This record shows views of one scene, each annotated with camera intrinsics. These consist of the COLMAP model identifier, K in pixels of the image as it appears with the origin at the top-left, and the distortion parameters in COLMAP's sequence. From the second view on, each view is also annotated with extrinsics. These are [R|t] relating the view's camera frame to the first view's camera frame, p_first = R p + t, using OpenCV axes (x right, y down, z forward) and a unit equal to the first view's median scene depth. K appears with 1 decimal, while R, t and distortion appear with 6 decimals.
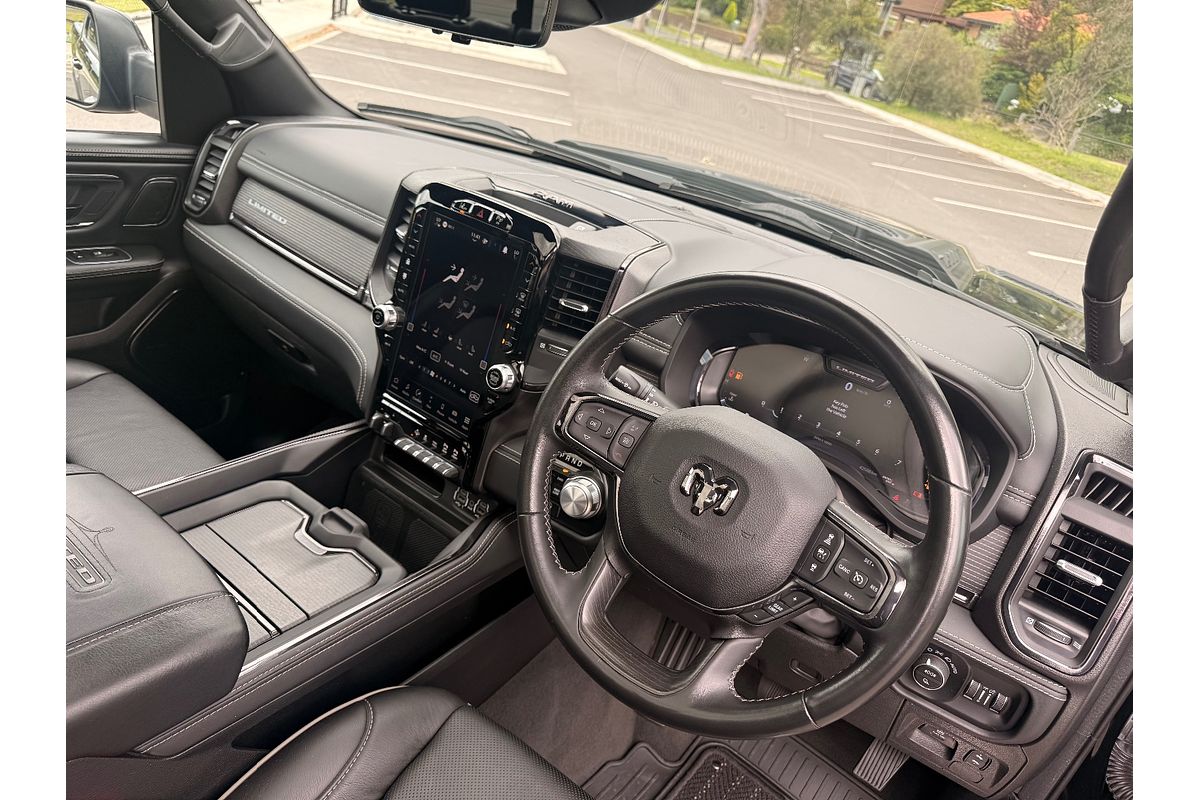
lens RADIAL K [[828.6, 0, 599.3], [0, 828.6, 400.8], [0, 0, 1]] dist [-0.002392, -0.000311]
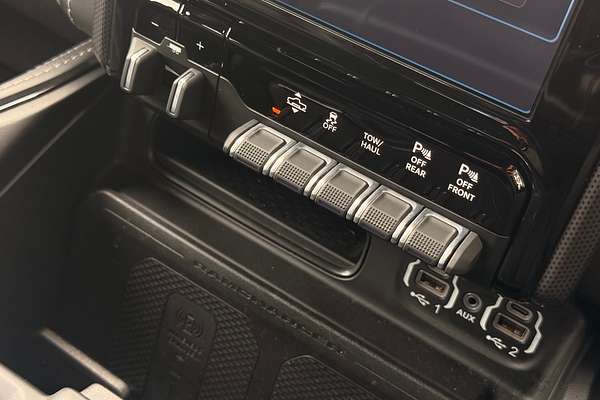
lens RADIAL K [[844.1, 0, 300.1], [0, 844.1, 199.7], [0, 0, 1]] dist [0.027821, 0.000000]
pose [[0.996743, -0.076796, 0.024603, -0.226051], [0.066102, 0.952833, 0.296209, -0.016288], [-0.046190, -0.293618, 0.954806, 0.700870]]
